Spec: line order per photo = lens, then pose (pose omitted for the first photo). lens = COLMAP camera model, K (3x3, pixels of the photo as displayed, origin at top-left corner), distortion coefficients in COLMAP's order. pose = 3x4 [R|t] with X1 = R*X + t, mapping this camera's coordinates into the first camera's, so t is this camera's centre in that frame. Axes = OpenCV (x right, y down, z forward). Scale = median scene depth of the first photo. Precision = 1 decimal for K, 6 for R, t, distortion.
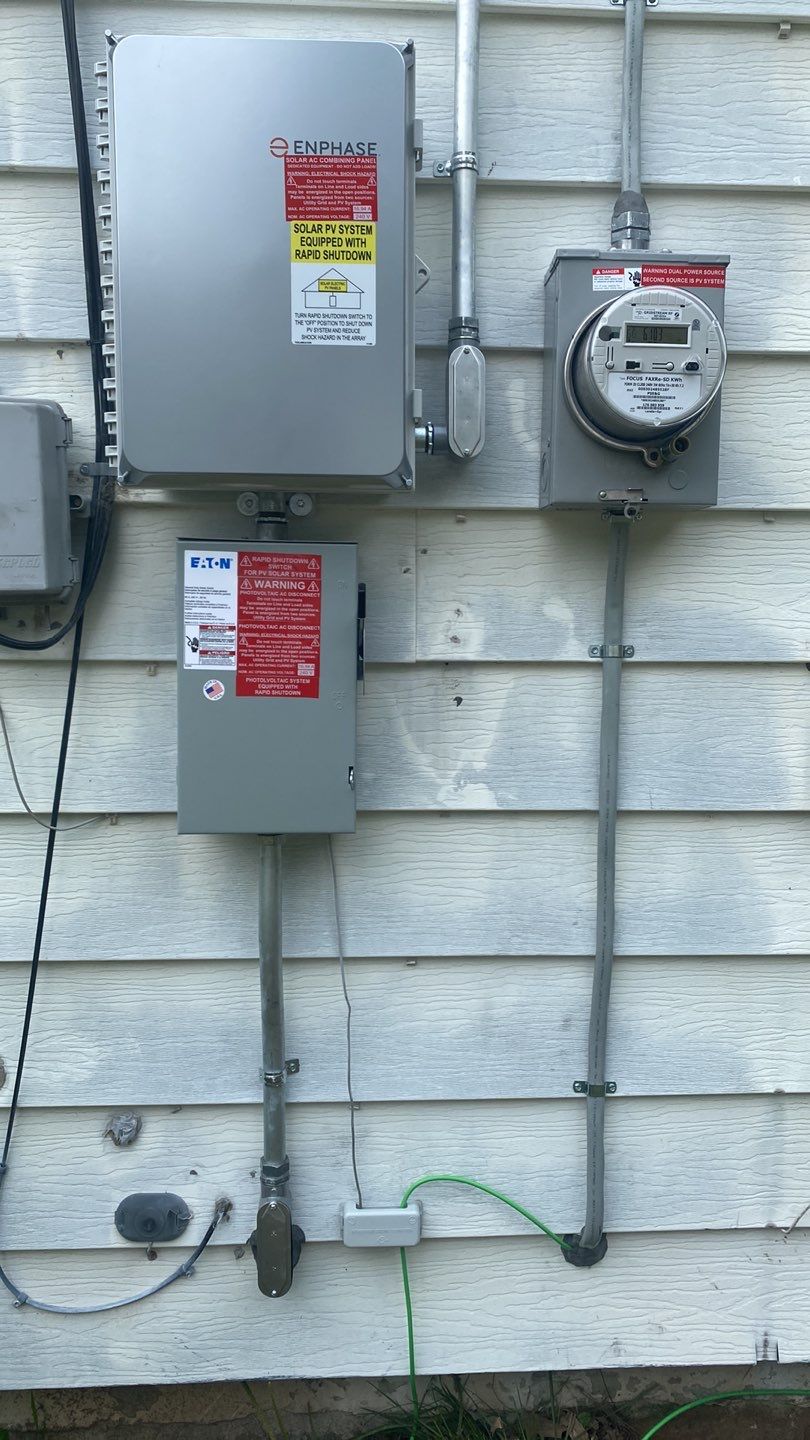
lens RADIAL K [[1027.0, 0, 403.1], [0, 1027.0, 692.1], [0, 0, 1]] dist [0.087583, -0.132041]
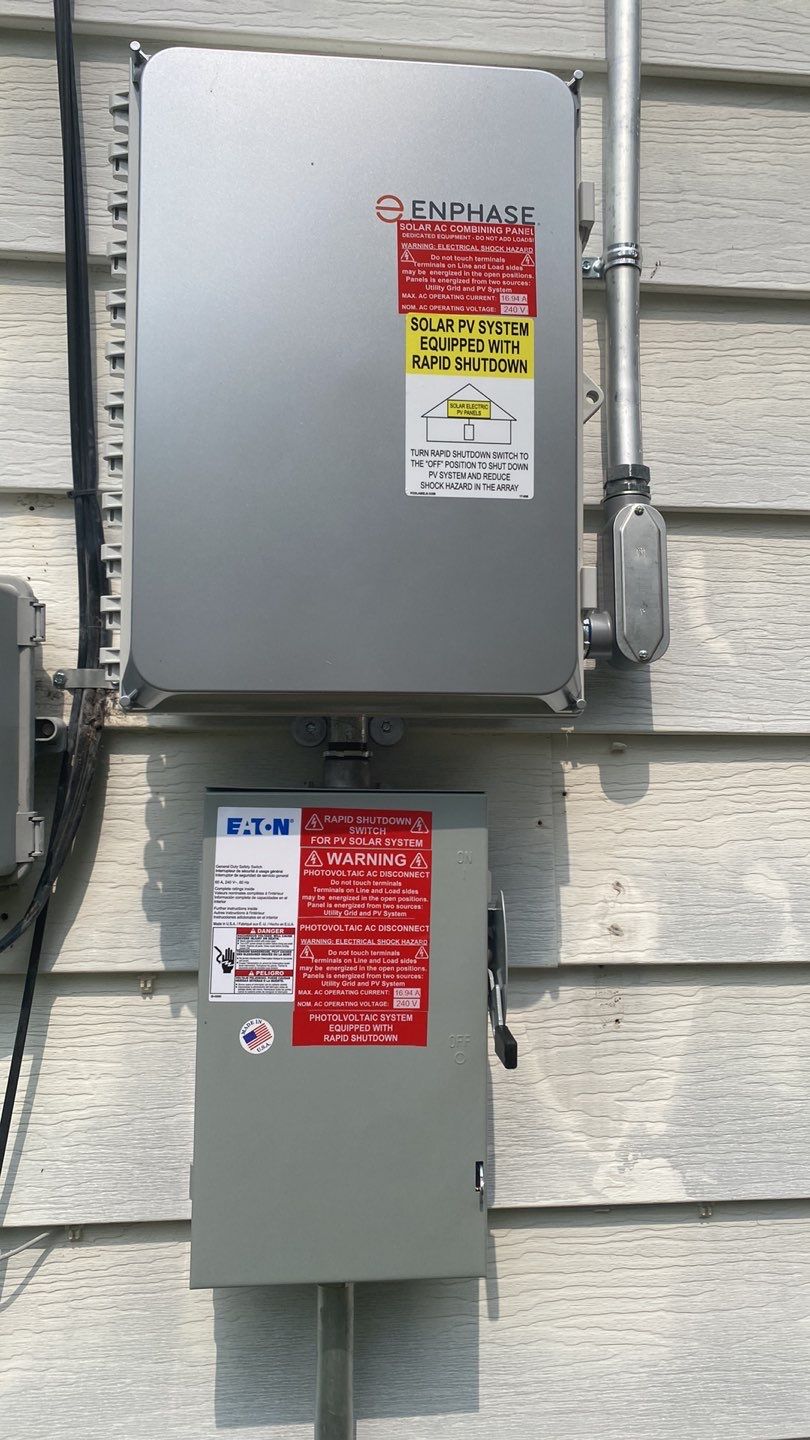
lens RADIAL K [[1027.0, 0, 403.1], [0, 1027.0, 692.1], [0, 0, 1]] dist [0.087583, -0.132041]
pose [[0.999201, 0.003388, 0.039834, -0.121740], [0.003130, 0.986713, -0.162443, -0.102107], [-0.039855, 0.162437, 0.985914, 0.358854]]
